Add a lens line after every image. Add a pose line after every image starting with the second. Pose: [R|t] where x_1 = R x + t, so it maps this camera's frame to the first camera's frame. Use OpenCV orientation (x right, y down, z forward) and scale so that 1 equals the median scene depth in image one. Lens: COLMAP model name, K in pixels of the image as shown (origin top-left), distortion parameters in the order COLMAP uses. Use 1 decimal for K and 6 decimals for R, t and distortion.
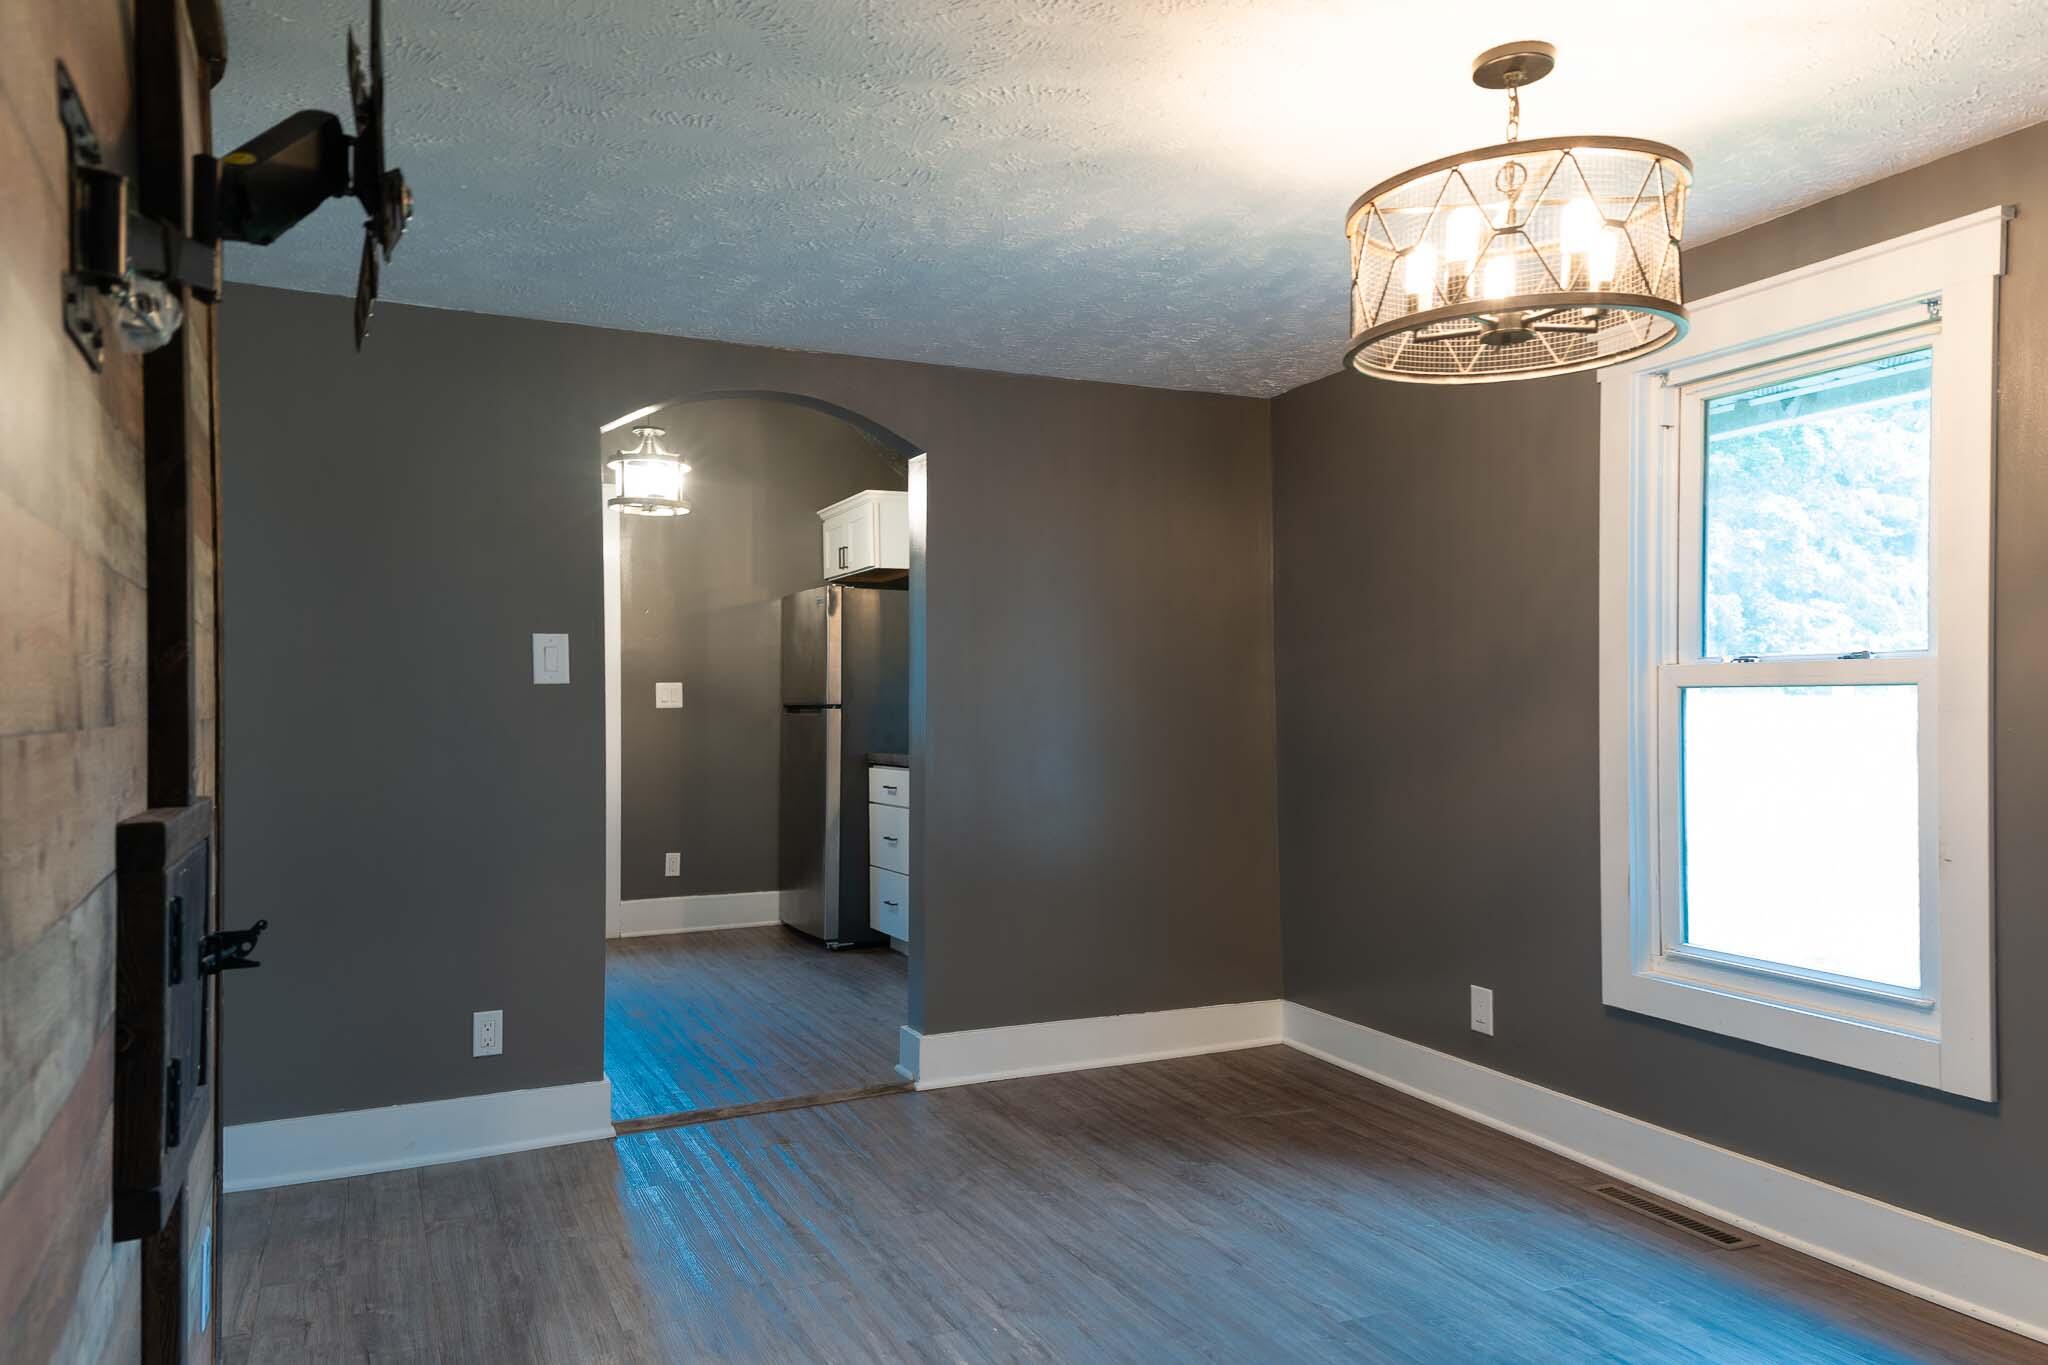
lens RADIAL K [[1387.6, 0, 1015.7], [0, 1387.6, 696.6], [0, 0, 1]] dist [0.050597, -0.002673]
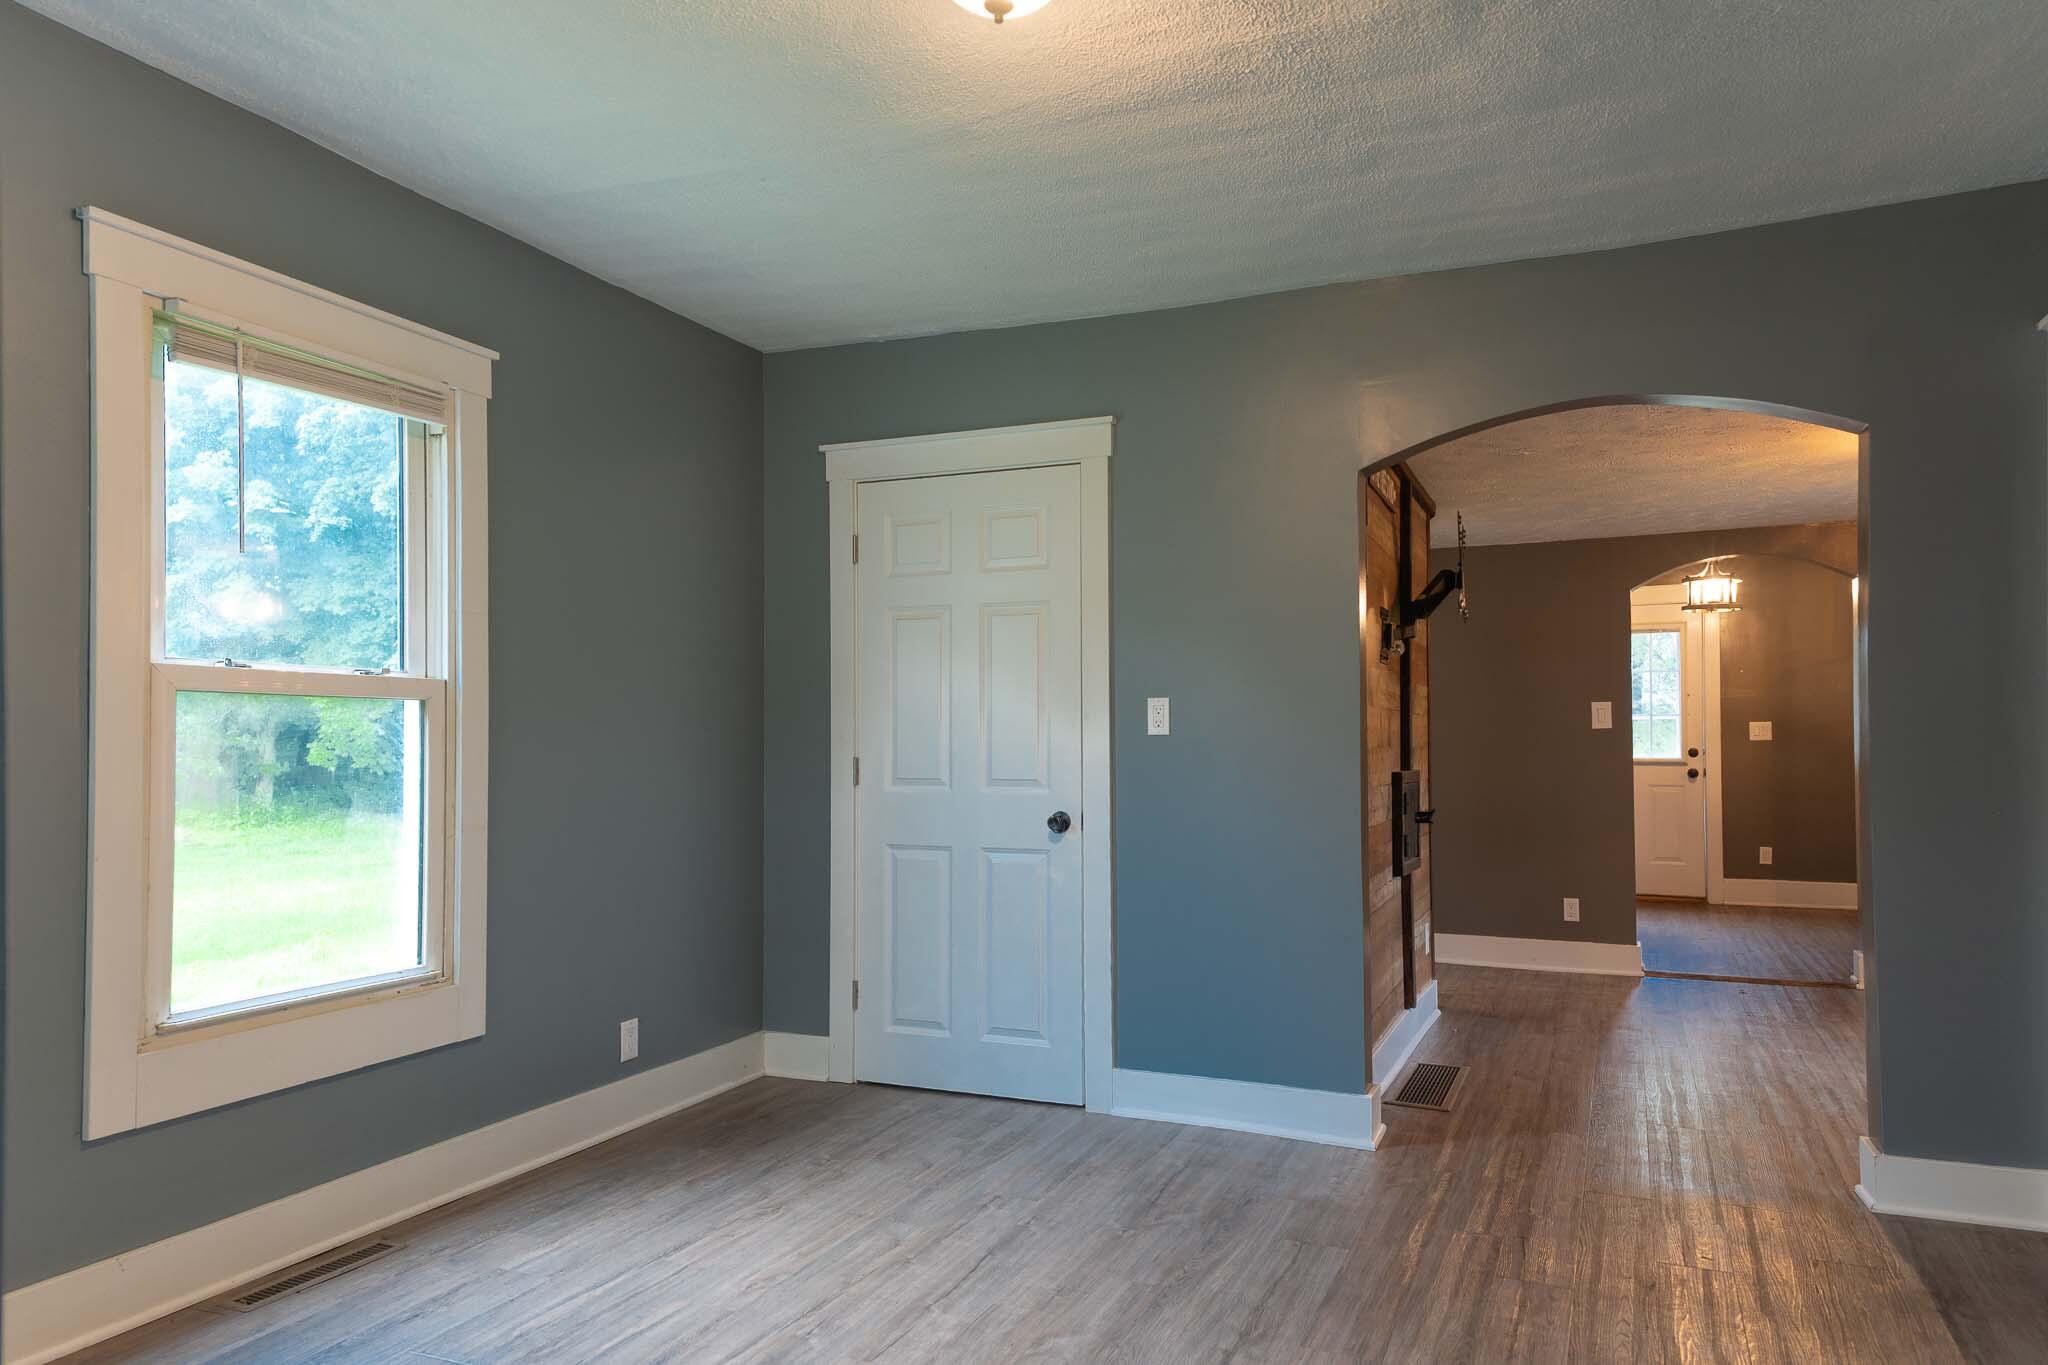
lens RADIAL K [[1387.6, 0, 1027.9], [0, 1387.6, 699.7], [0, 0, 1]] dist [0.050597, -0.002673]
pose [[0.659266, 0.000034, -0.751910, 0.586469], [-0.009046, 0.999928, -0.007886, -0.026436], [0.751856, 0.012001, 0.659218, -0.844198]]
